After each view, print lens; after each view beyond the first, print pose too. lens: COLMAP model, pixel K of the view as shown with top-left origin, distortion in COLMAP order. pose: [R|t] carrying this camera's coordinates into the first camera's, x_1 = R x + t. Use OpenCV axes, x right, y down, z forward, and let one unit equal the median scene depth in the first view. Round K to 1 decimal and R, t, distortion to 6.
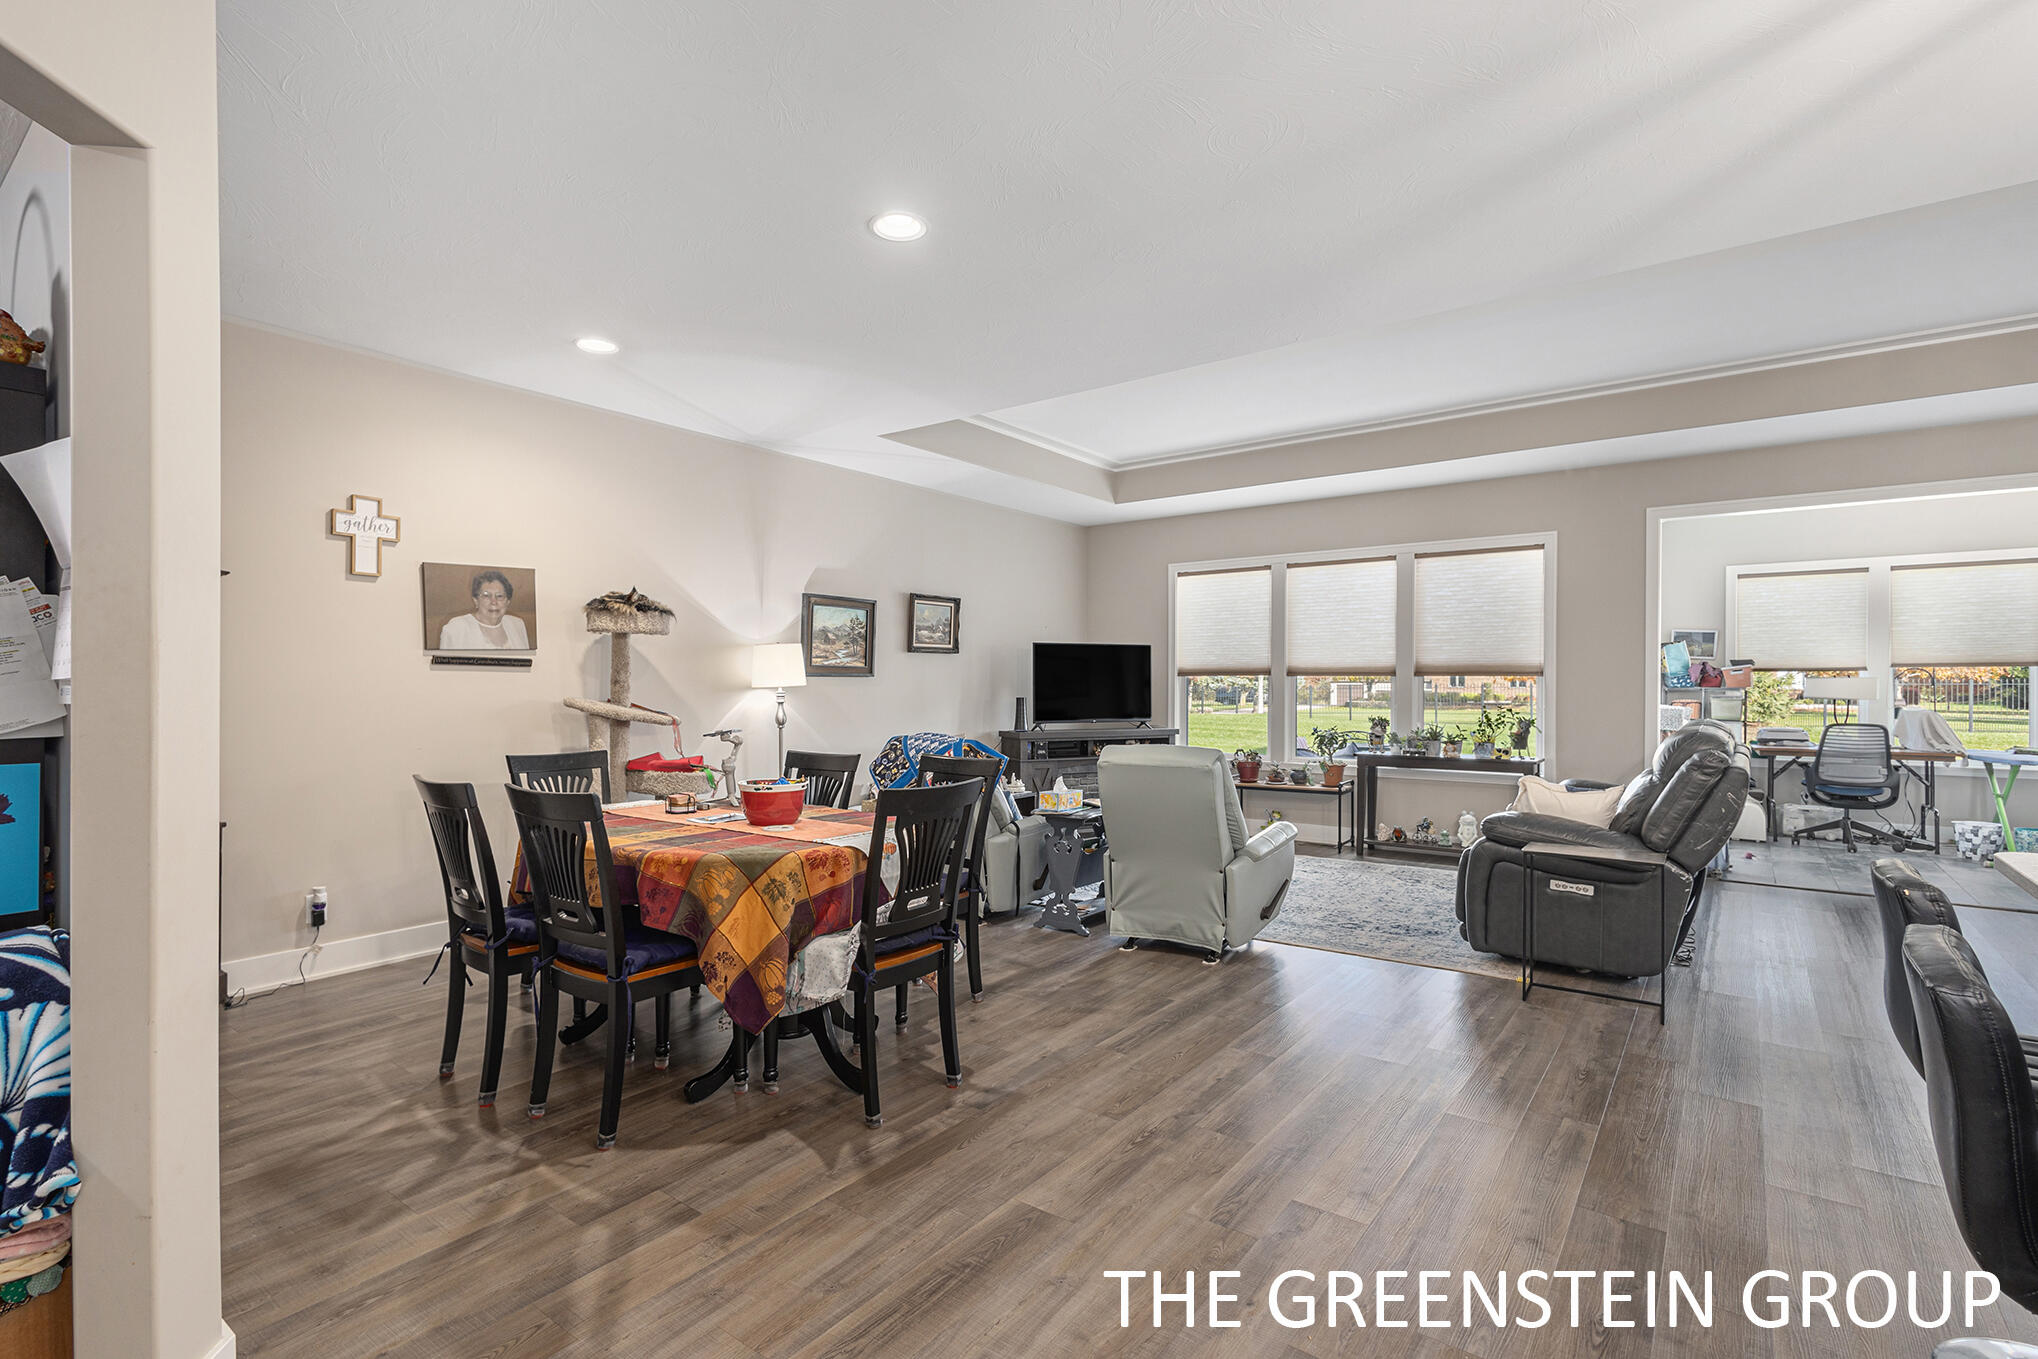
lens RADIAL K [[952.0, 0, 1023.3], [0, 952.0, 685.1], [0, 0, 1]] dist [0.005207, -0.000577]
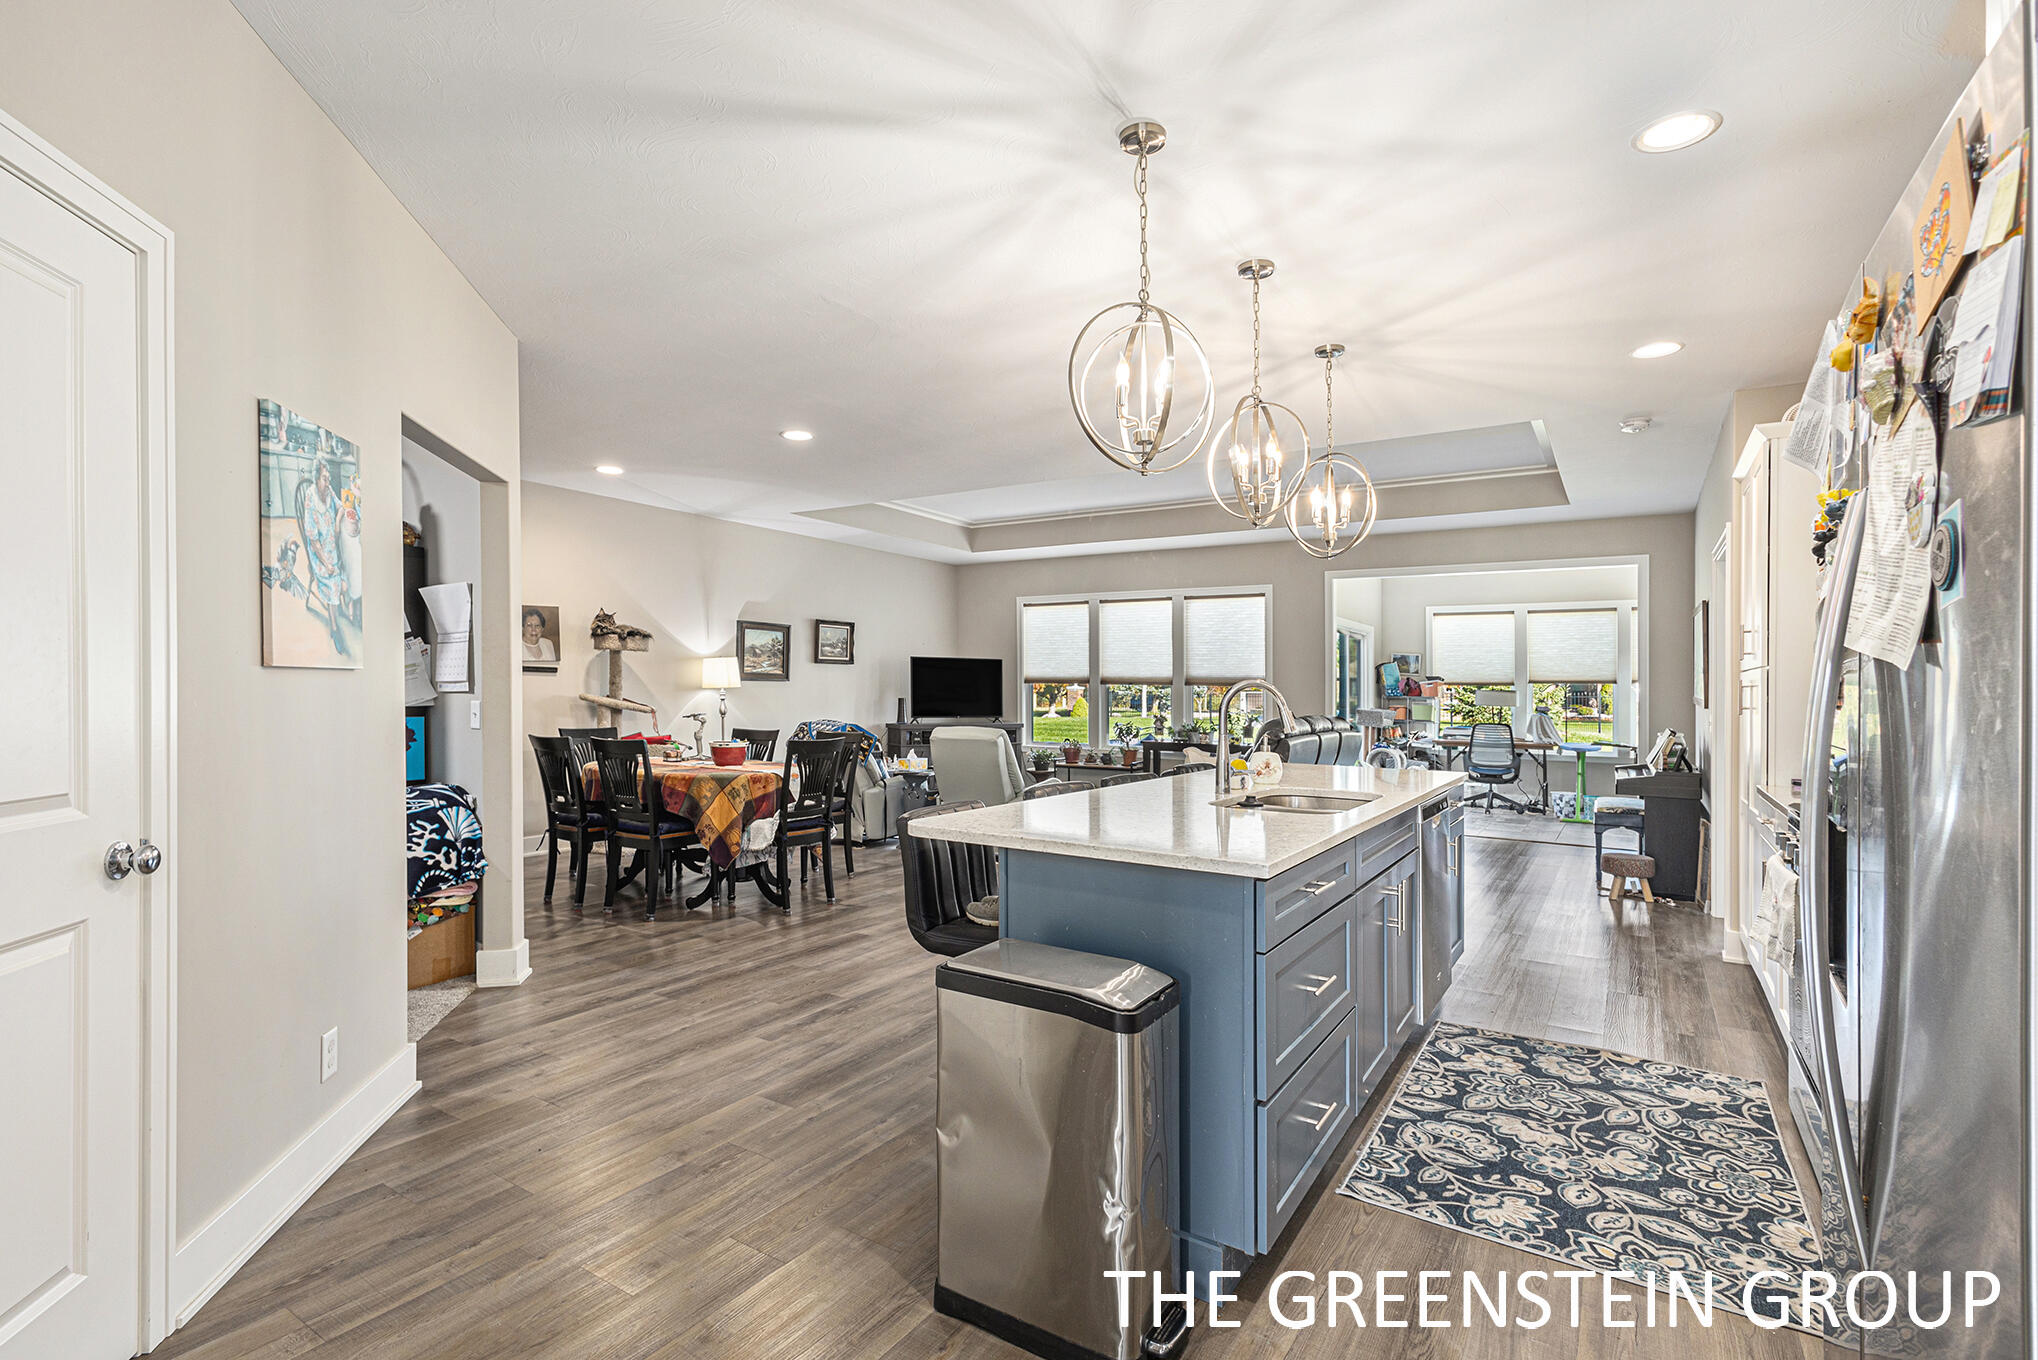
lens RADIAL K [[952.0, 0, 991.2], [0, 952.0, 758.2], [0, 0, 1]] dist [0.005207, -0.000577]
pose [[0.998764, 0.008463, 0.048978, 0.073717], [-0.011989, 0.997322, 0.072150, -0.000688], [-0.048236, -0.072648, 0.996191, -0.424640]]
